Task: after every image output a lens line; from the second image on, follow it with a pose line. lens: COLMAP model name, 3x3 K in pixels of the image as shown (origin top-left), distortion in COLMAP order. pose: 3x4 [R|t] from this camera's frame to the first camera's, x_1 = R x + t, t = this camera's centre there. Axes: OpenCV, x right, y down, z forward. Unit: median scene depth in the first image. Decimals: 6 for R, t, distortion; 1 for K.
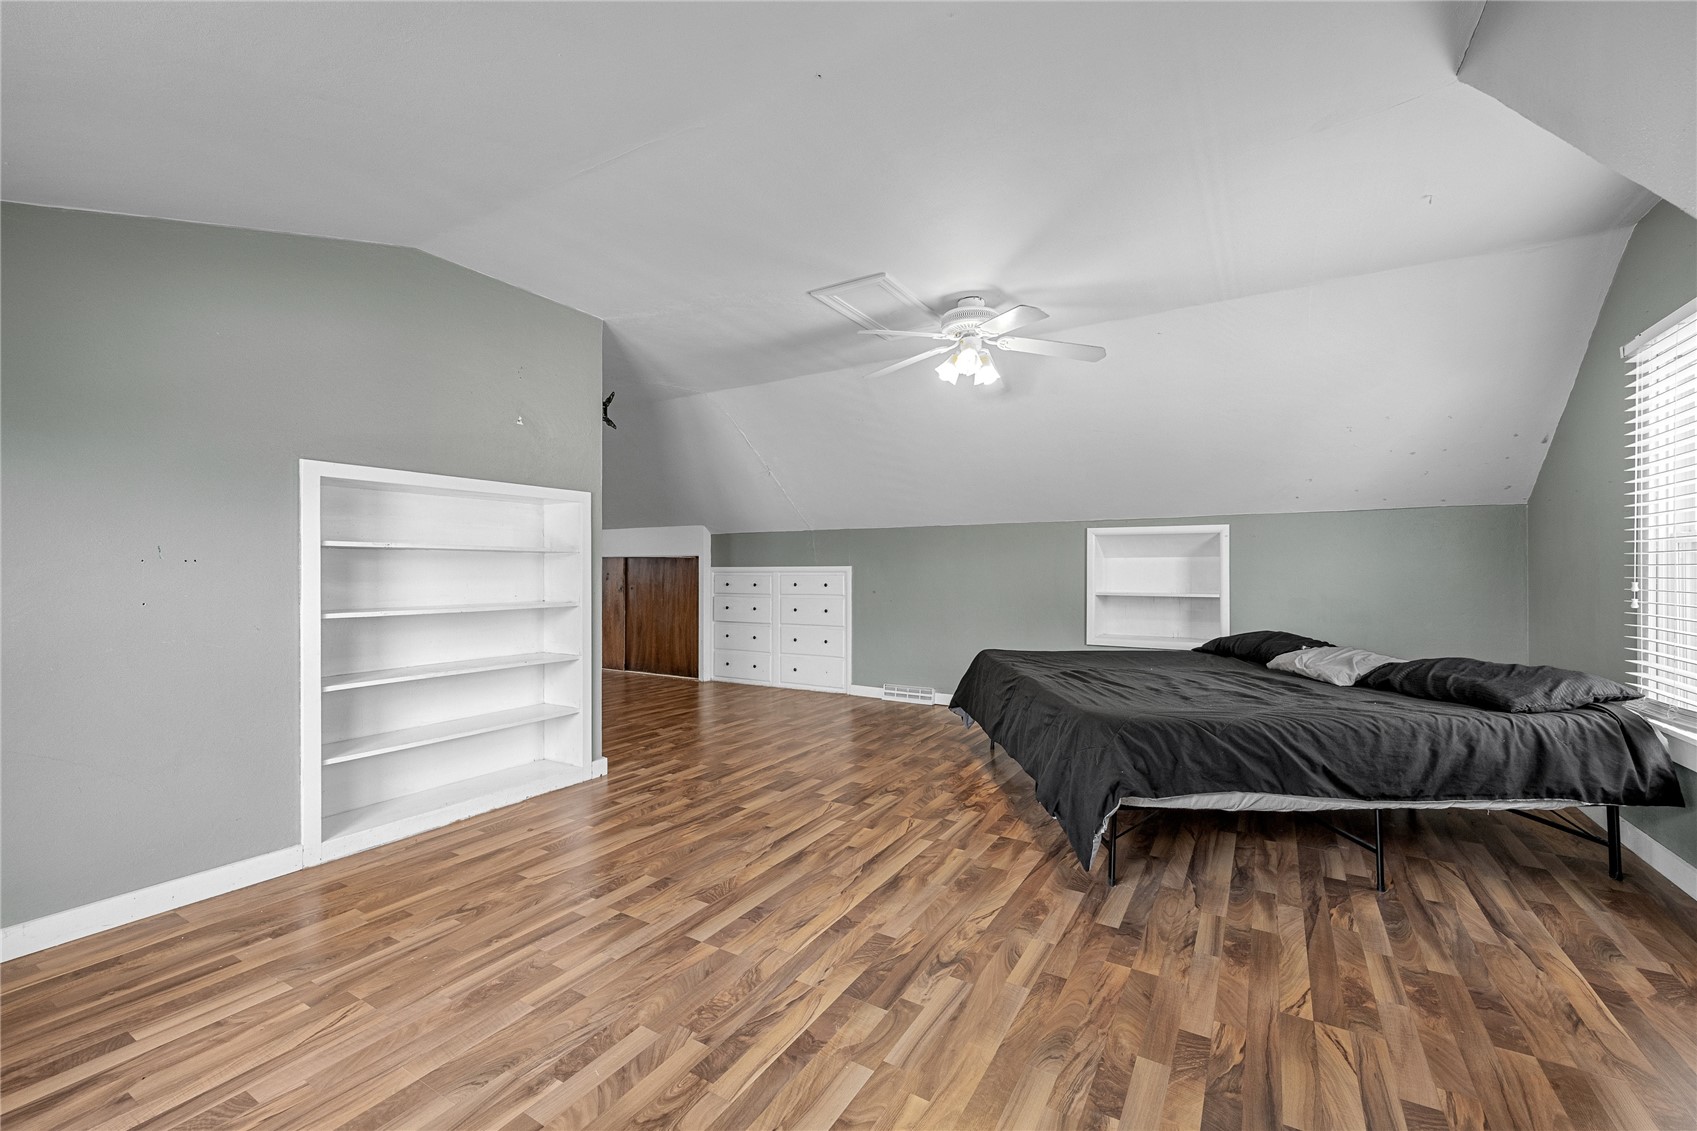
lens RADIAL K [[693.1, 0, 848.9], [0, 693.1, 568.8], [0, 0, 1]] dist [0.001891, 0.000138]
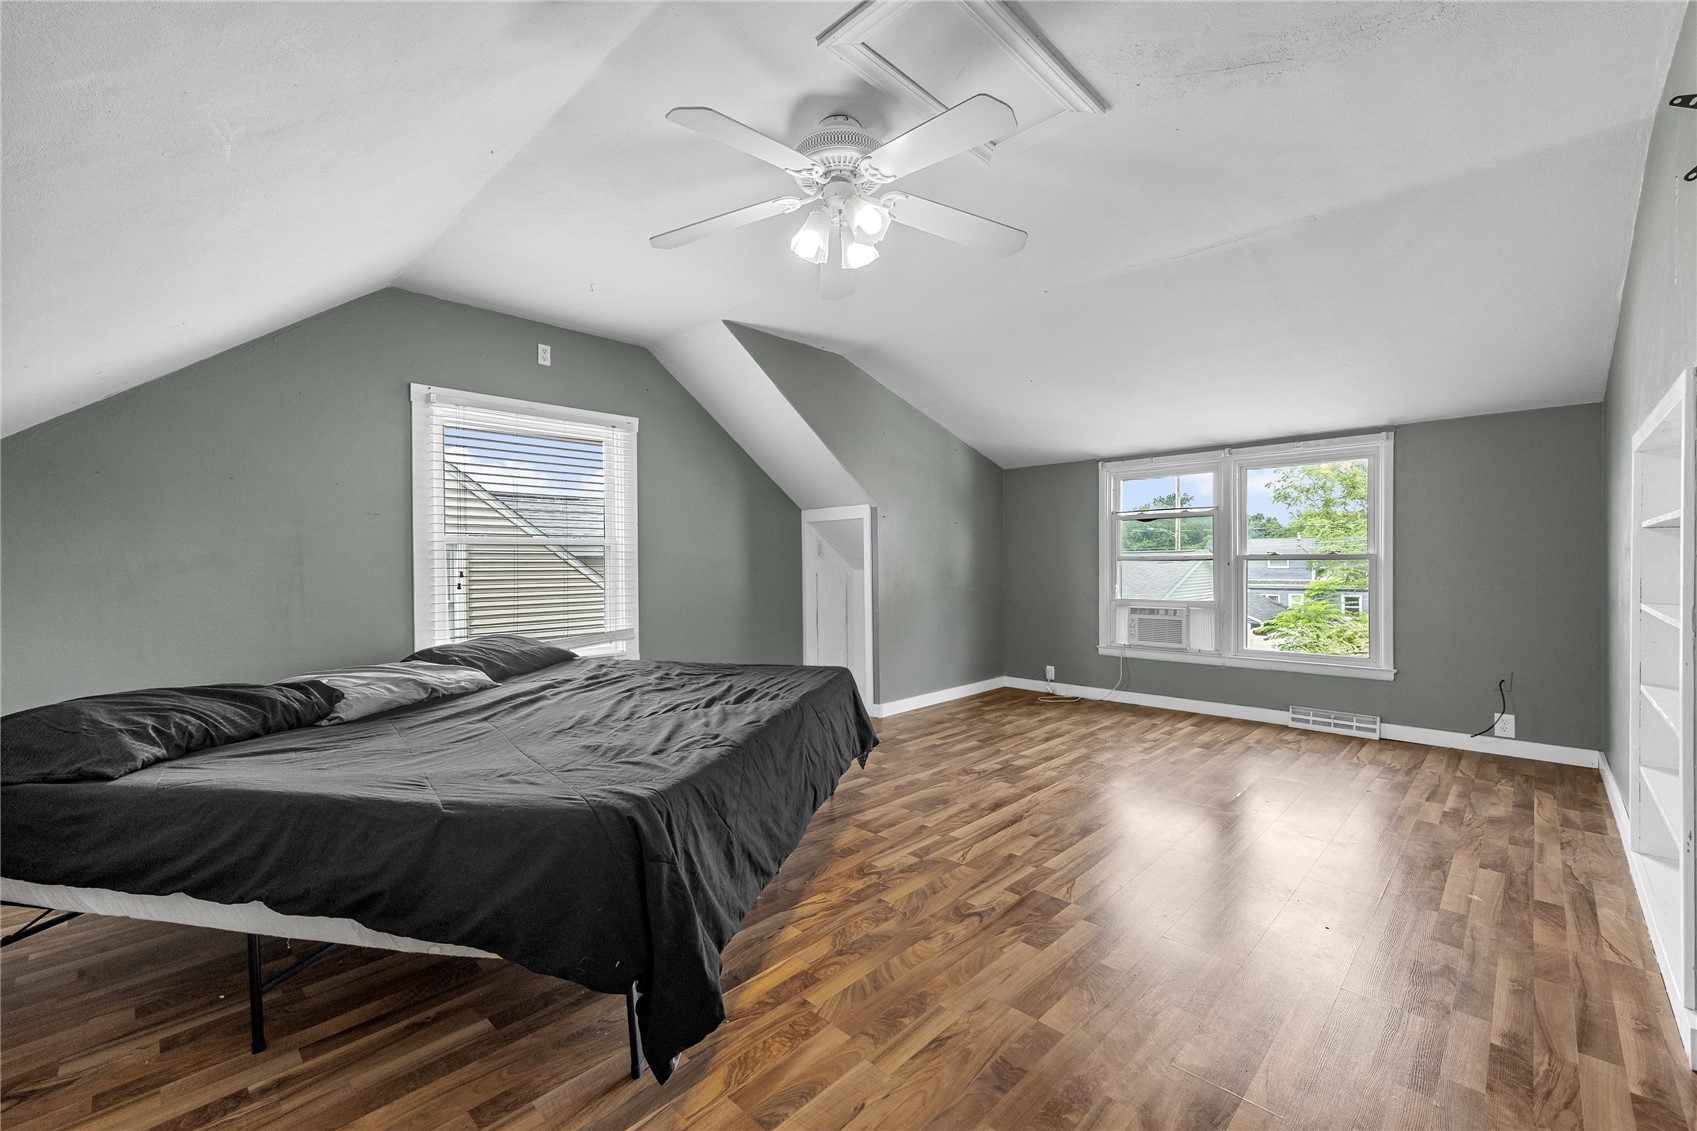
lens RADIAL K [[693.1, 0, 847.2], [0, 693.1, 567.7], [0, 0, 1]] dist [0.001891, 0.000138]
pose [[-0.973446, 0.007770, 0.228784, 0.034570], [0.008836, 0.999954, 0.003635, 0.008596], [-0.228745, 0.005560, -0.973470, 2.097771]]
